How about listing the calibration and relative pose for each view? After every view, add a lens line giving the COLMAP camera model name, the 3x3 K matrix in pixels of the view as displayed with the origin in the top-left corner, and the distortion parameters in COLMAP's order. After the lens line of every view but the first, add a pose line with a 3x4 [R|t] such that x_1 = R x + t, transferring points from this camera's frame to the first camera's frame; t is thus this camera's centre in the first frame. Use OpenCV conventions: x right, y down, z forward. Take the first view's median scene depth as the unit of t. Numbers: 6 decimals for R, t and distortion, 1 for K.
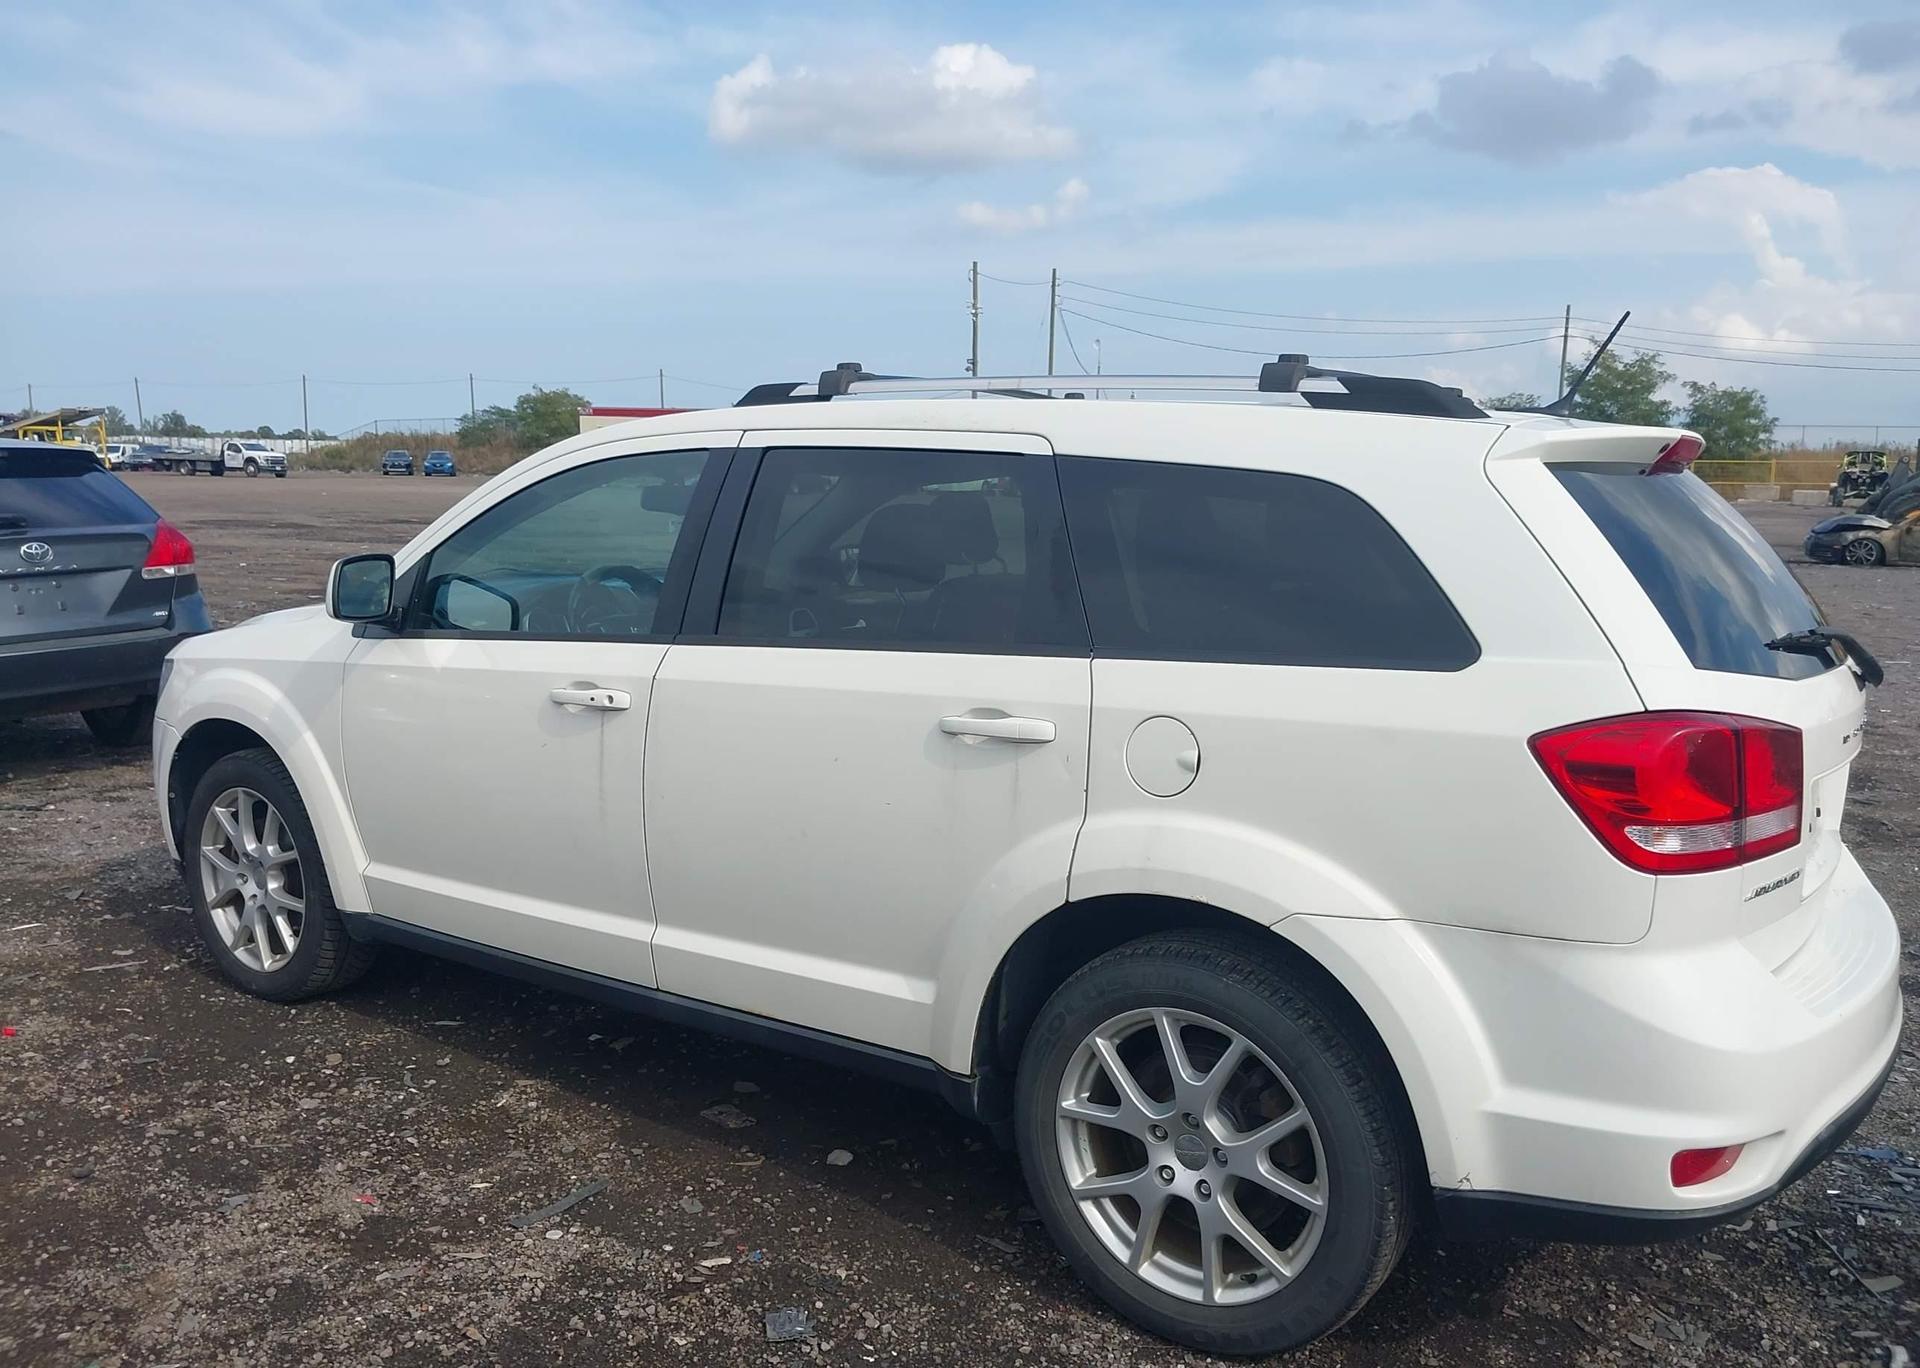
lens RADIAL K [[1606.9, 0, 955.2], [0, 1606.9, 649.8], [0, 0, 1]] dist [0.080540, -0.152736]
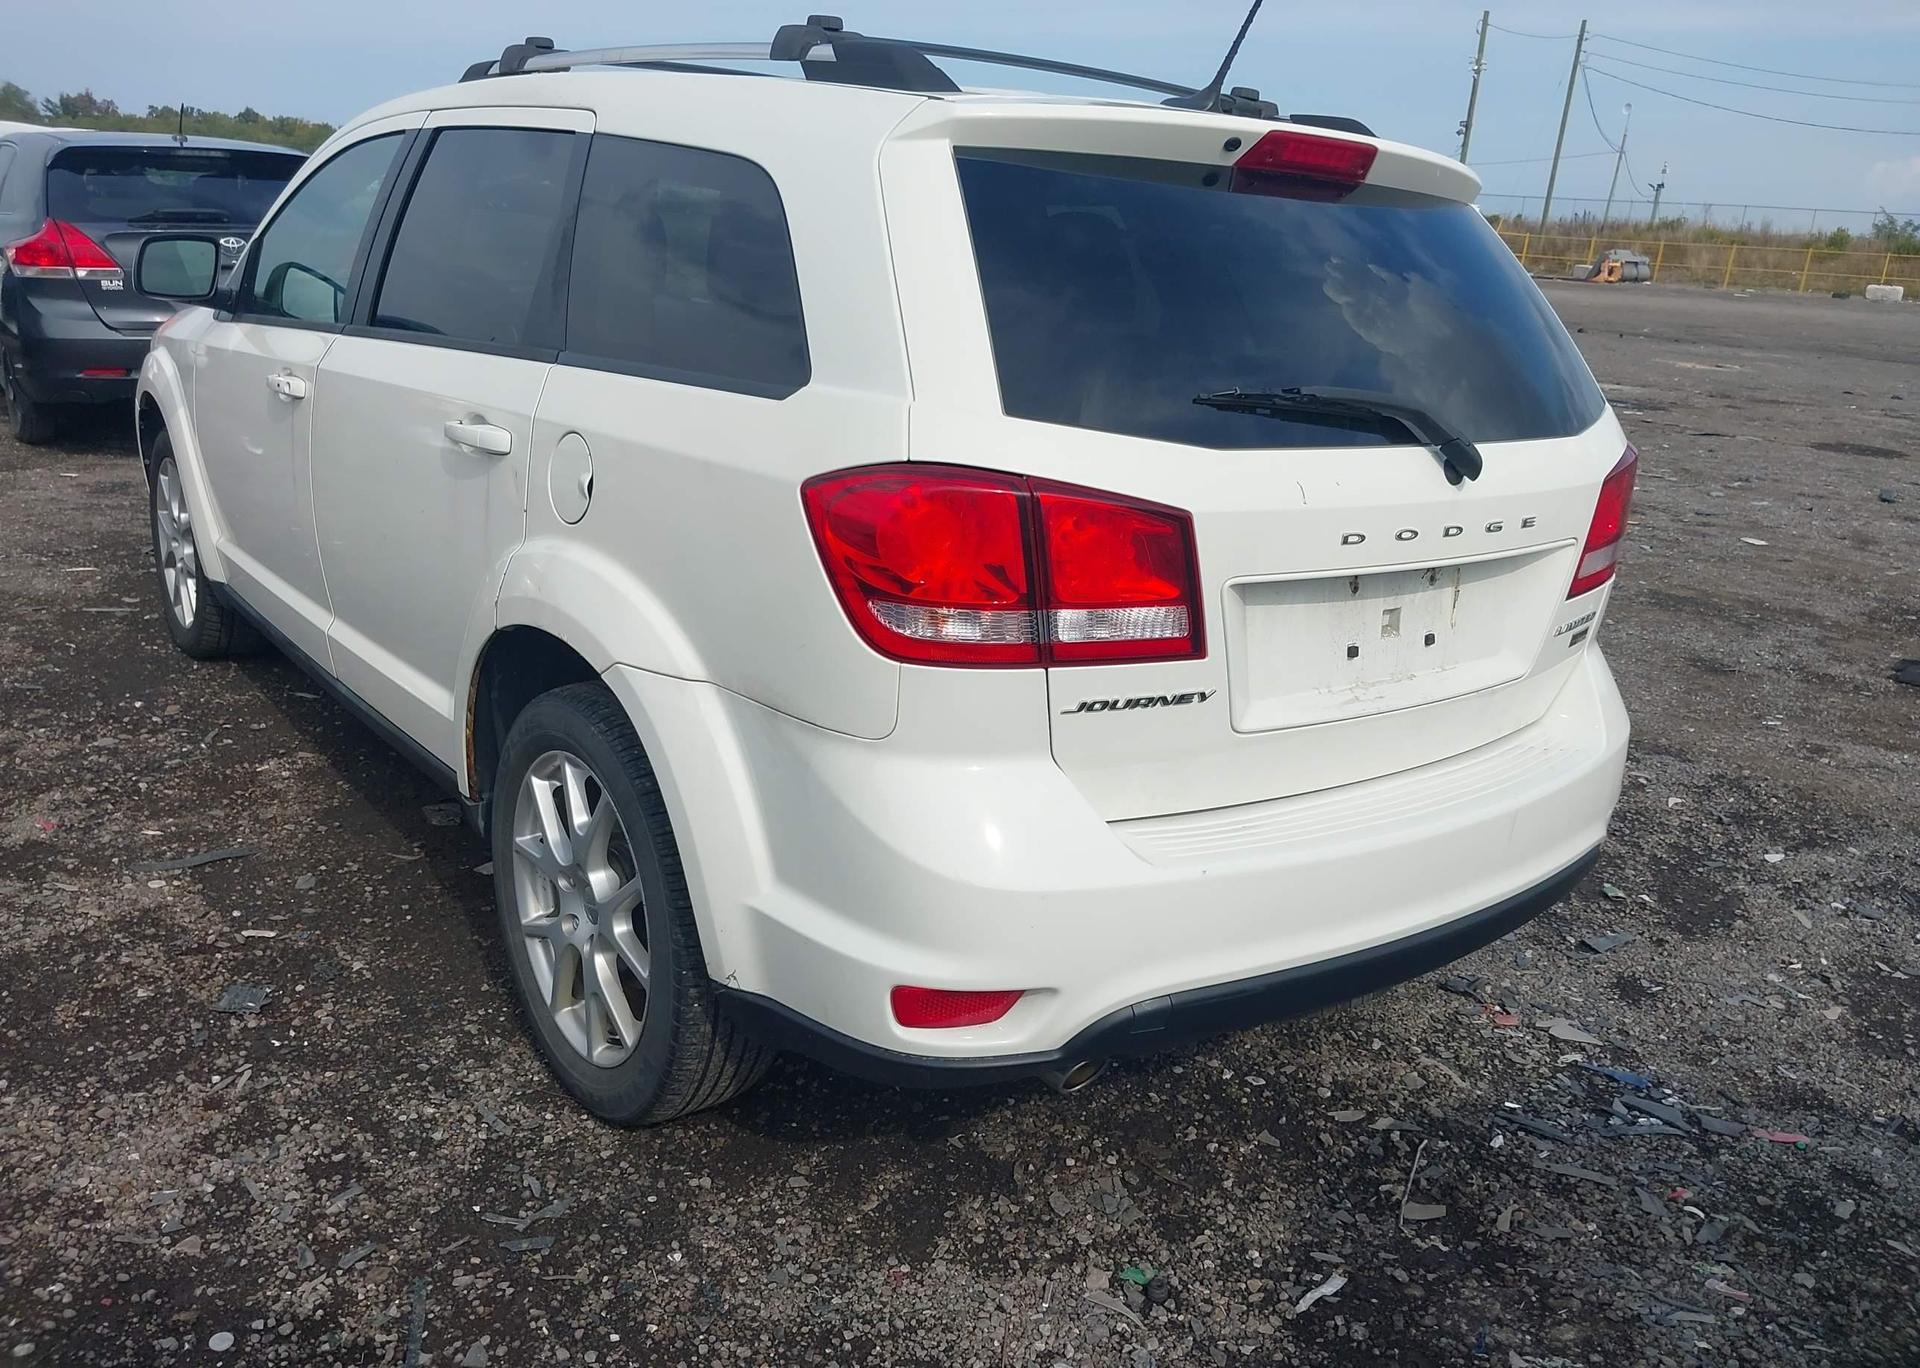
lens RADIAL K [[1578.0, 0, 984.7], [0, 1578.0, 675.1], [0, 0, 1]] dist [0.045764, -0.069618]
pose [[0.948965, 0.128940, -0.287819, 0.513054], [-0.082664, 0.982392, 0.167549, 0.006419], [0.304355, -0.135206, 0.942914, 0.190623]]
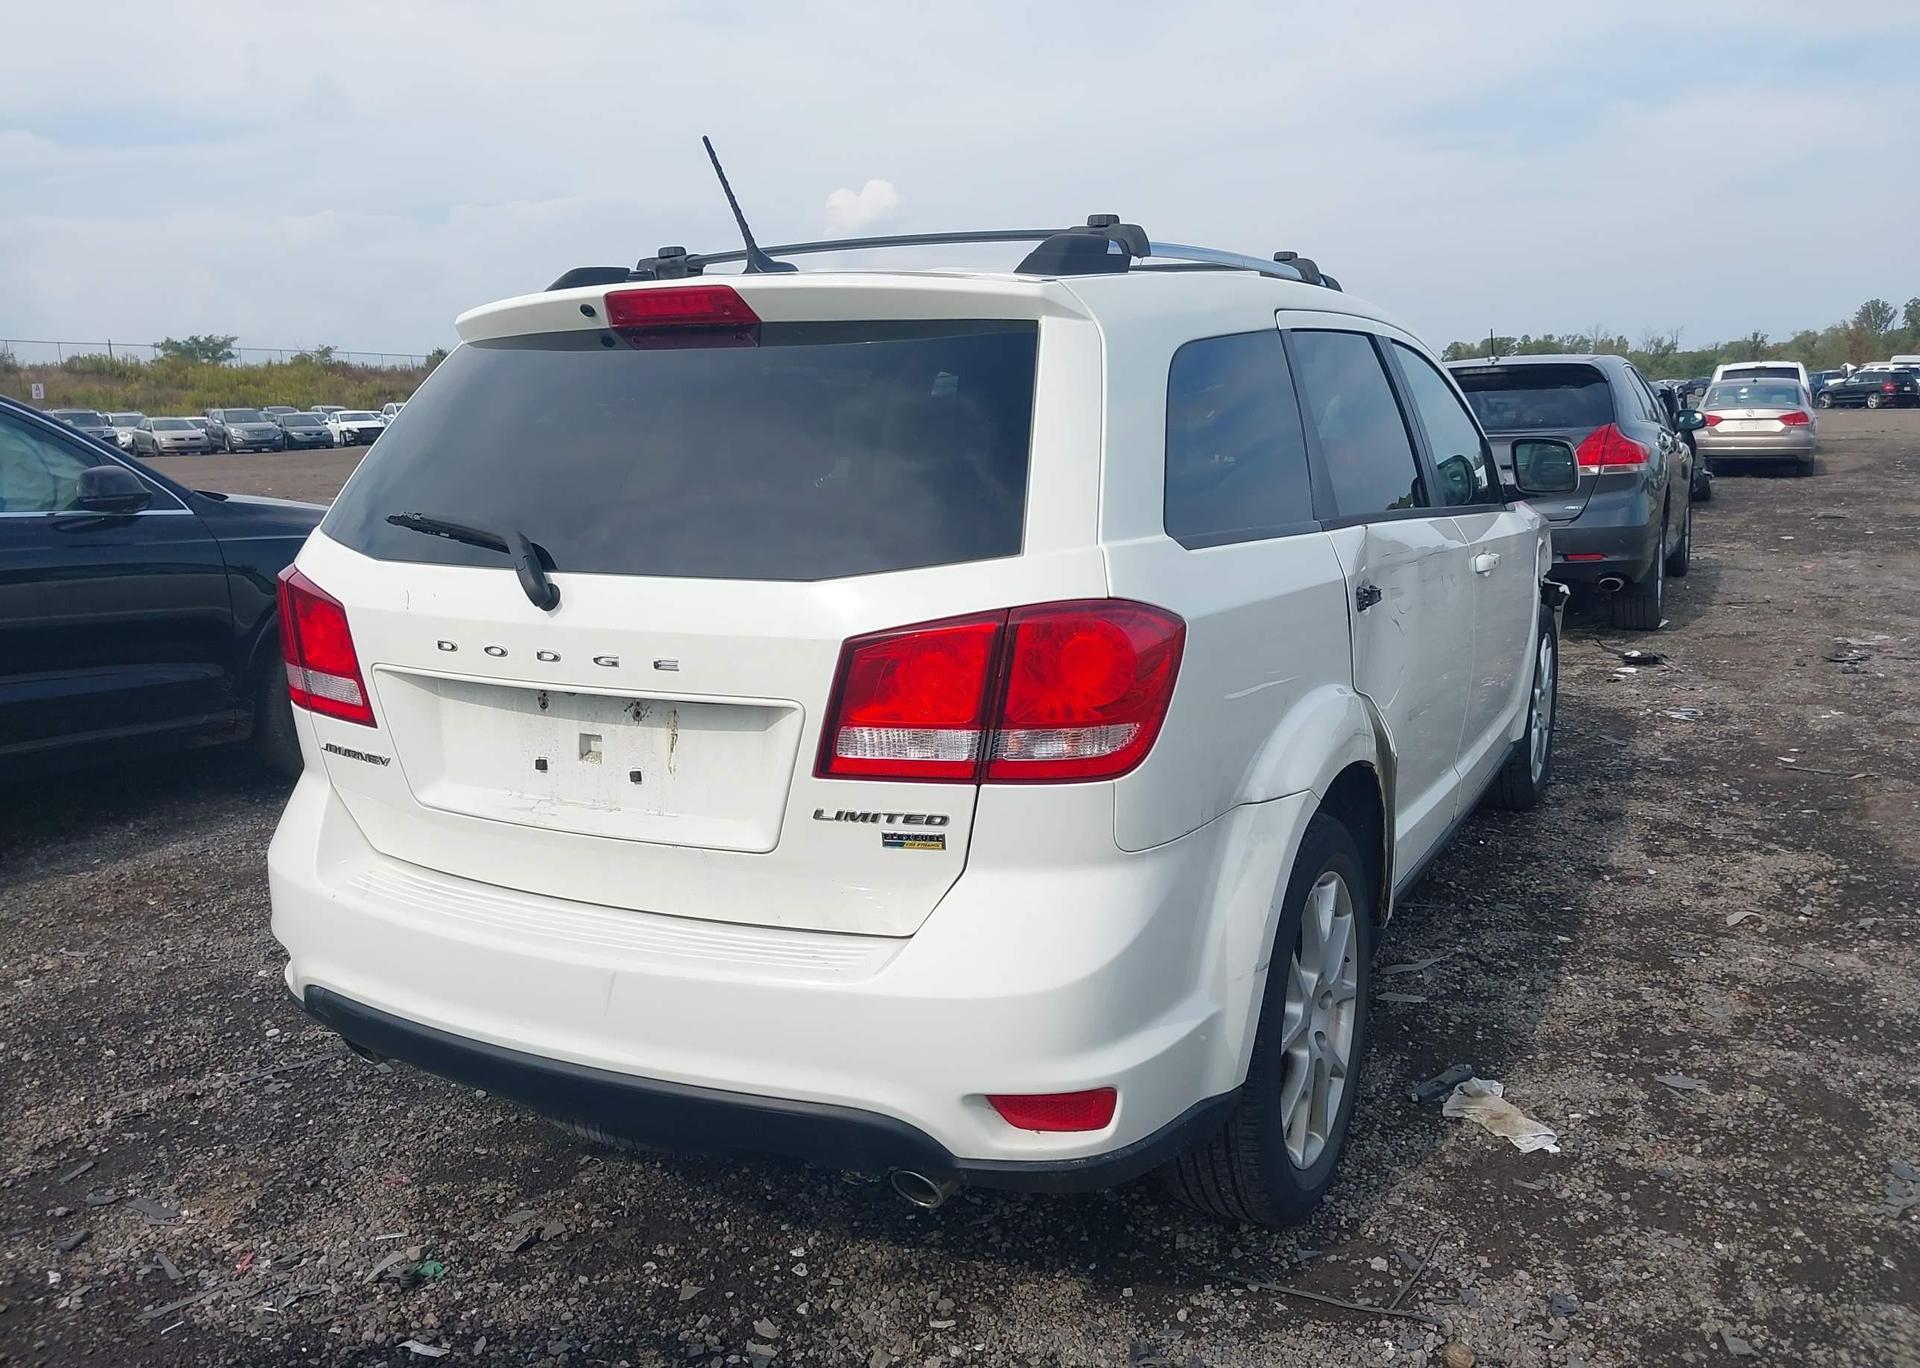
lens RADIAL K [[1589.2, 0, 981.4], [0, 1589.2, 674.1], [0, 0, 1]] dist [0.048674, -0.076655]
pose [[0.116666, 0.162151, -0.979845, 1.187244], [-0.086492, 0.984493, 0.152622, -0.070240], [0.989398, 0.066943, 0.128882, 0.975340]]
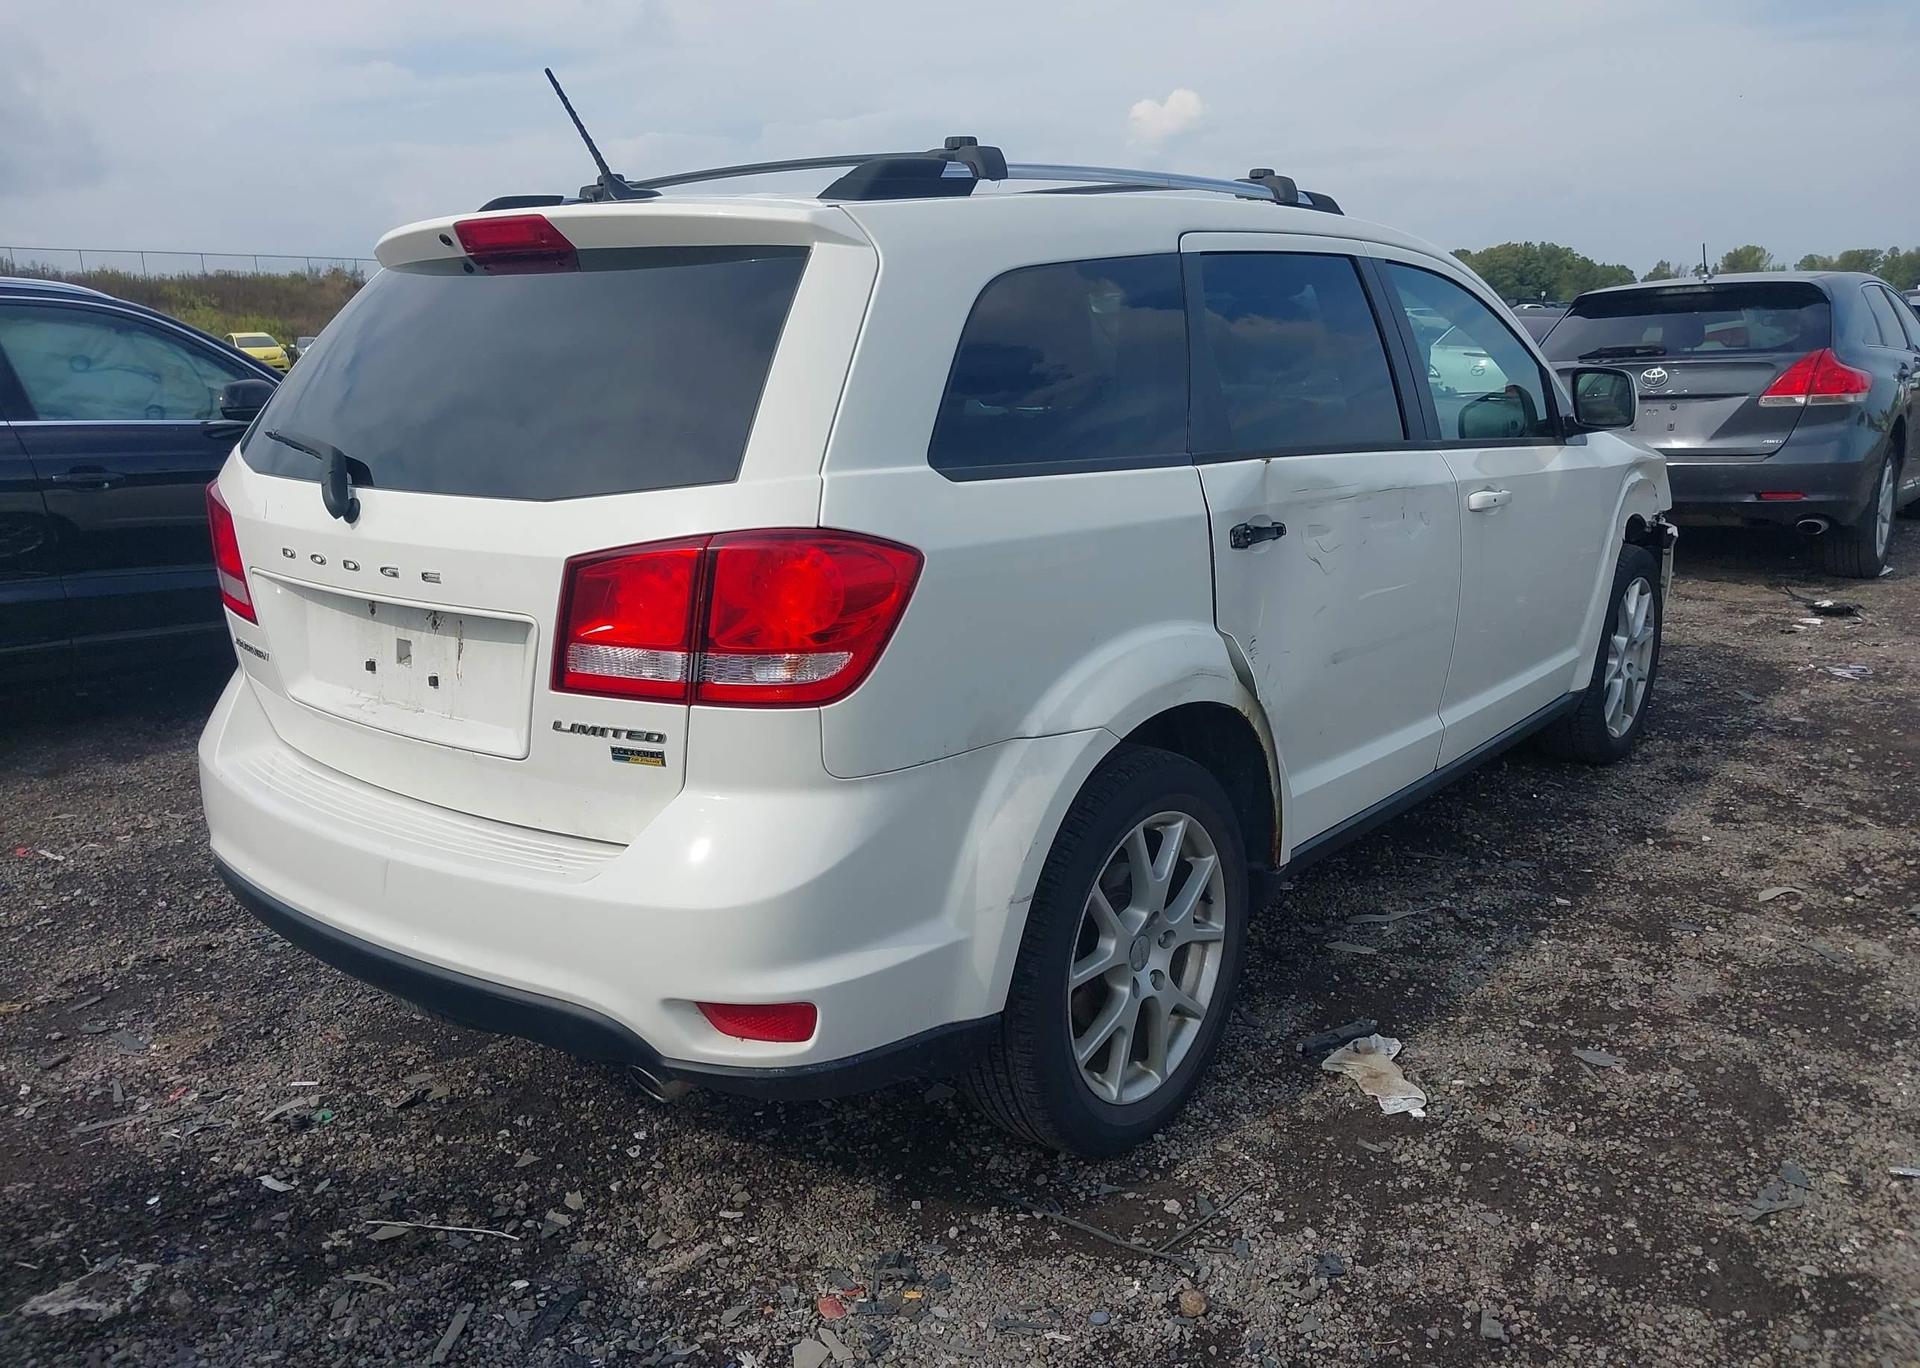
lens RADIAL K [[1587.5, 0, 960.0], [0, 1587.5, 684.0], [0, 0, 1]] dist [0.035677, -0.057374]
pose [[-0.083035, 0.218429, -0.972314, 1.198274], [-0.091624, 0.969877, 0.225706, -0.096187], [0.992326, 0.107828, -0.060521, 1.206816]]
